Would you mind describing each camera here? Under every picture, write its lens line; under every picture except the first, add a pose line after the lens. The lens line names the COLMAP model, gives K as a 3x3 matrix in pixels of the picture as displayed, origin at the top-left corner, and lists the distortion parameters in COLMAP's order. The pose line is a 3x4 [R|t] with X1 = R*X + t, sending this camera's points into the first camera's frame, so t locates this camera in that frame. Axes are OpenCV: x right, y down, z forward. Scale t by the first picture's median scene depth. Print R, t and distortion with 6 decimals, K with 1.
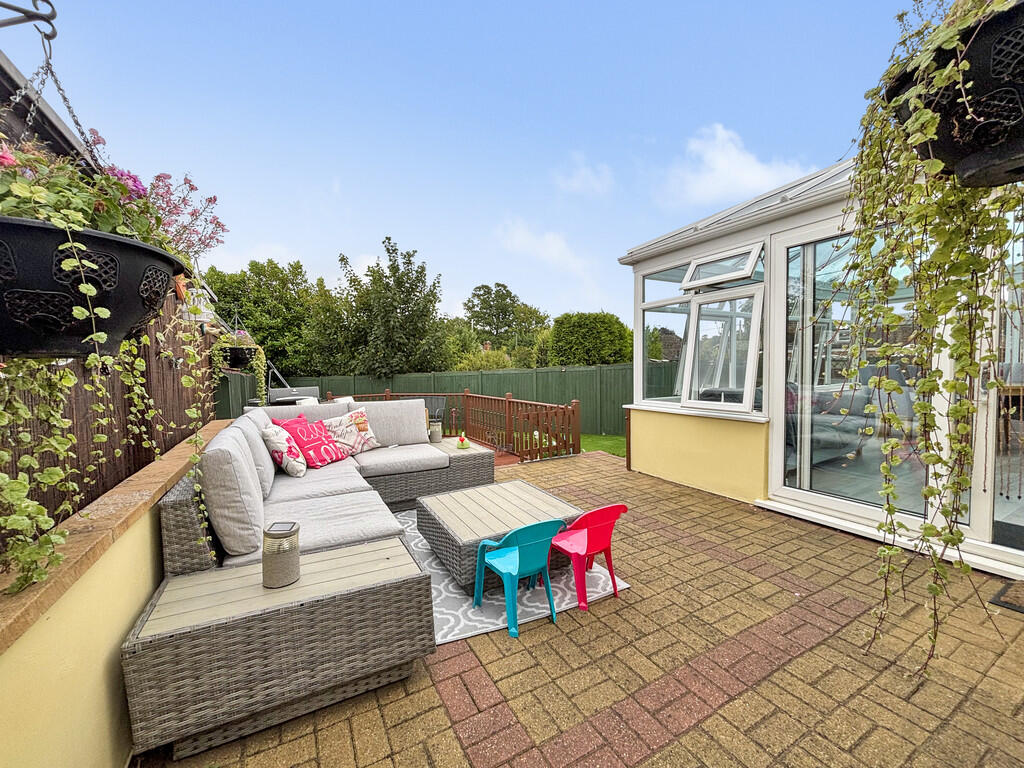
lens RADIAL K [[418.0, 0, 511.8], [0, 418.0, 389.3], [0, 0, 1]] dist [0.003666, -0.000126]
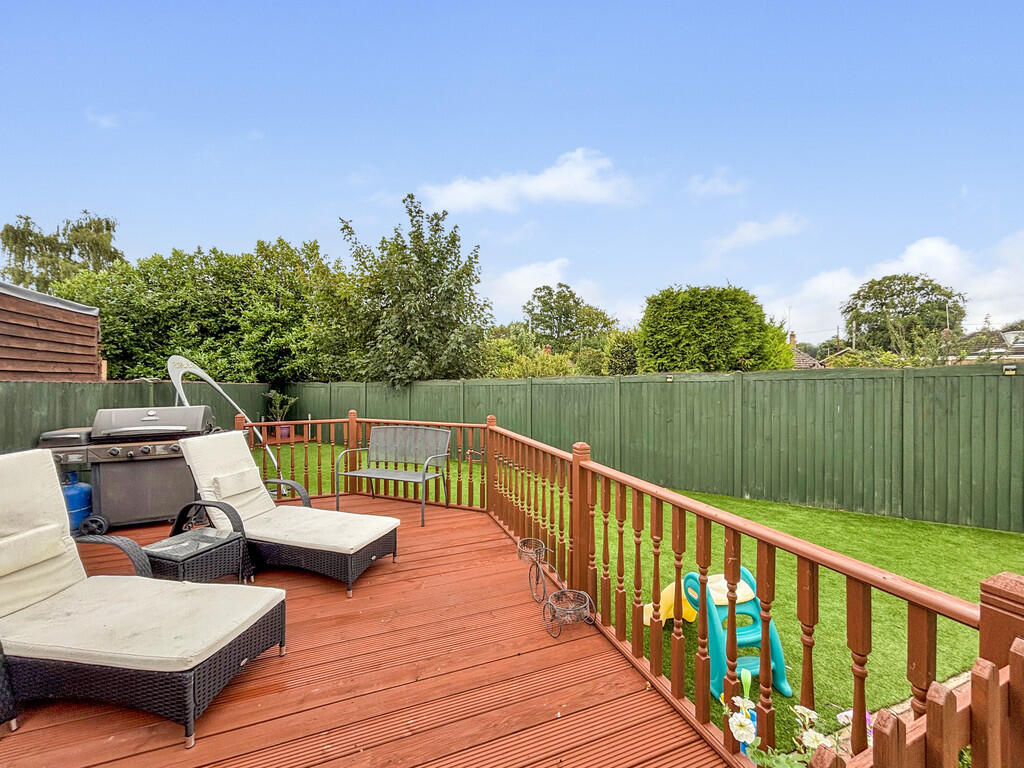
lens RADIAL K [[418.0, 0, 508.5], [0, 418.0, 382.3], [0, 0, 1]] dist [0.003666, -0.000126]
pose [[0.988208, 0.017701, -0.152088, -0.007092], [-0.022694, 0.999257, -0.031158, -0.014651], [0.151424, 0.034242, 0.987876, 0.304095]]
